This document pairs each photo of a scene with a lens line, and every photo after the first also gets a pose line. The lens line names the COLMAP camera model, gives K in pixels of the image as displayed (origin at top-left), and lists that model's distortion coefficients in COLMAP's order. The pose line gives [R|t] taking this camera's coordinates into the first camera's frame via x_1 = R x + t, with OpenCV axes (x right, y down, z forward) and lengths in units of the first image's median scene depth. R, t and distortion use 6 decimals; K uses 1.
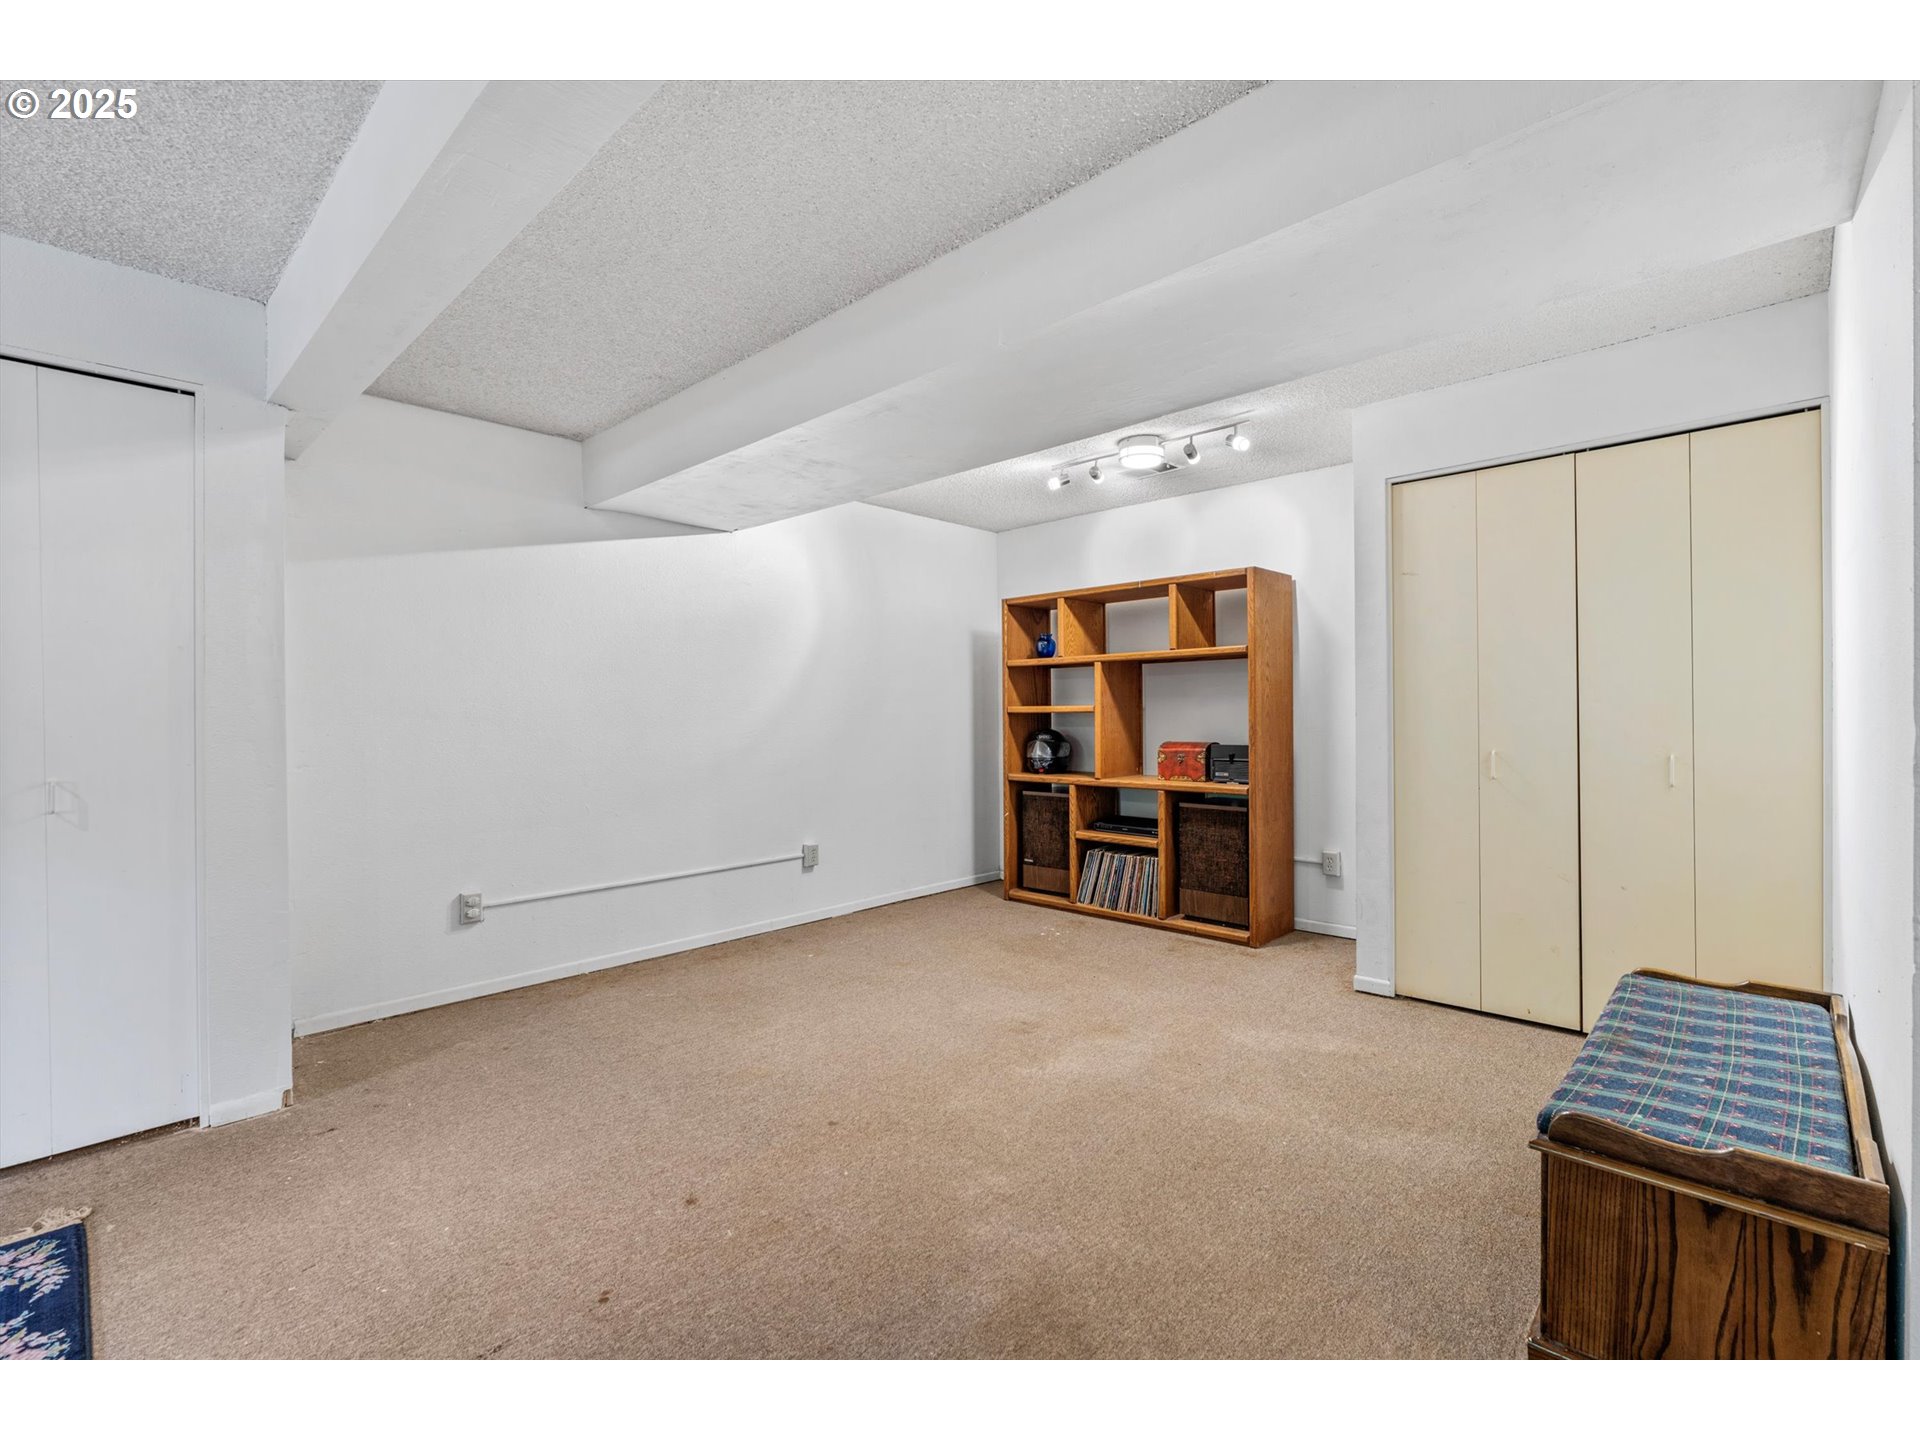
lens RADIAL K [[828.3, 0, 959.5], [0, 828.3, 718.6], [0, 0, 1]] dist [-0.001688, -0.000035]
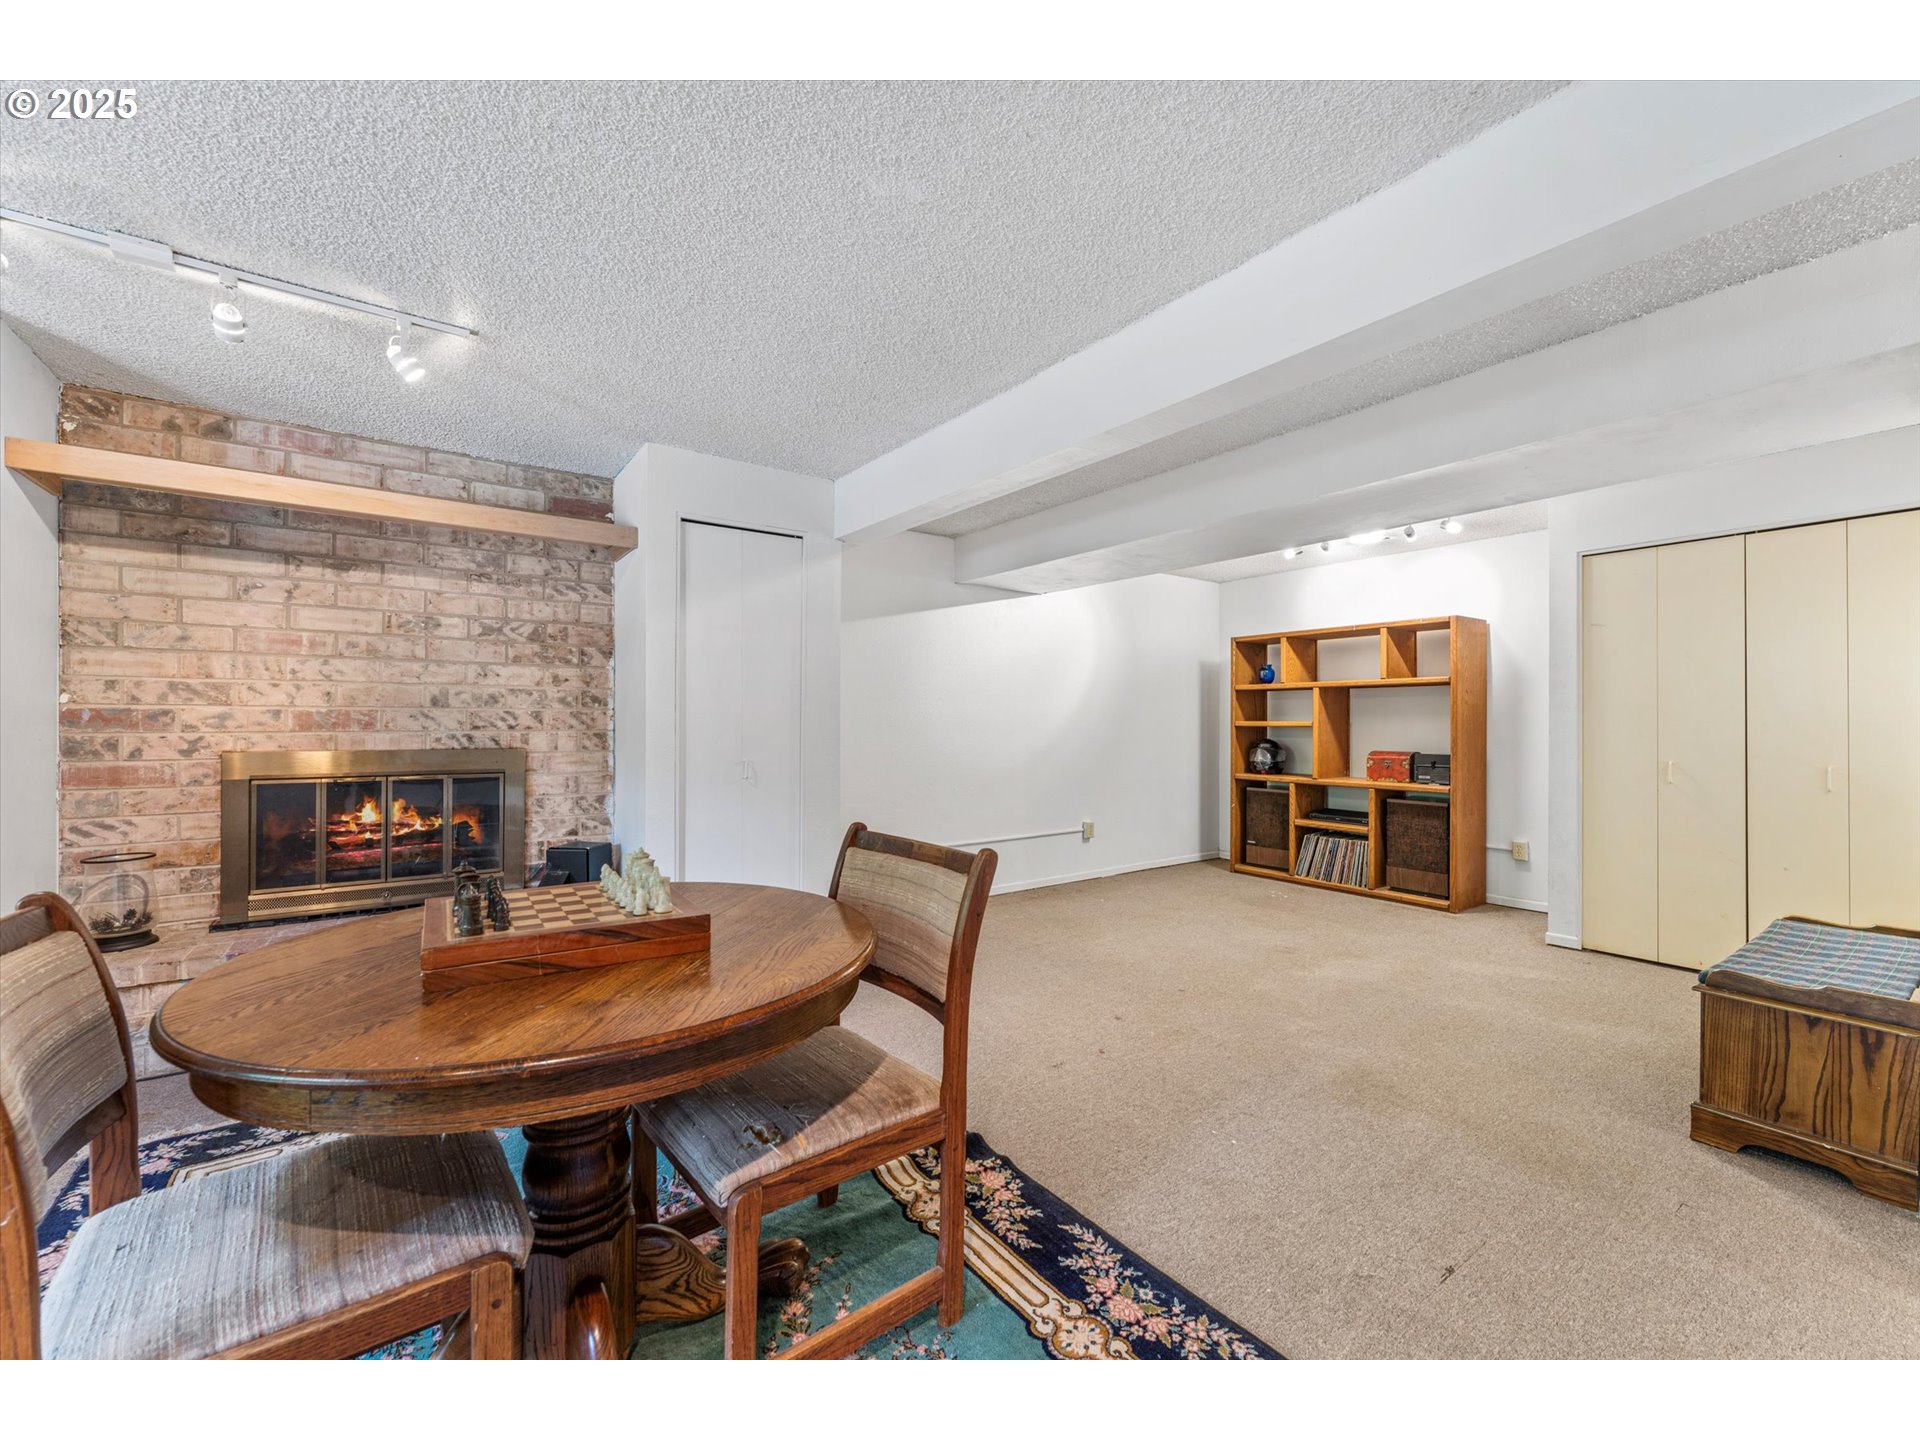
lens RADIAL K [[756.0, 0, 960.4], [0, 756.0, 722.2], [0, 0, 1]] dist [-0.002266, 0.000207]
pose [[0.983258, 0.010849, -0.181896, -0.181681], [-0.011969, 0.999916, -0.005060, -0.002730], [0.181826, 0.007153, 0.983305, -0.282833]]
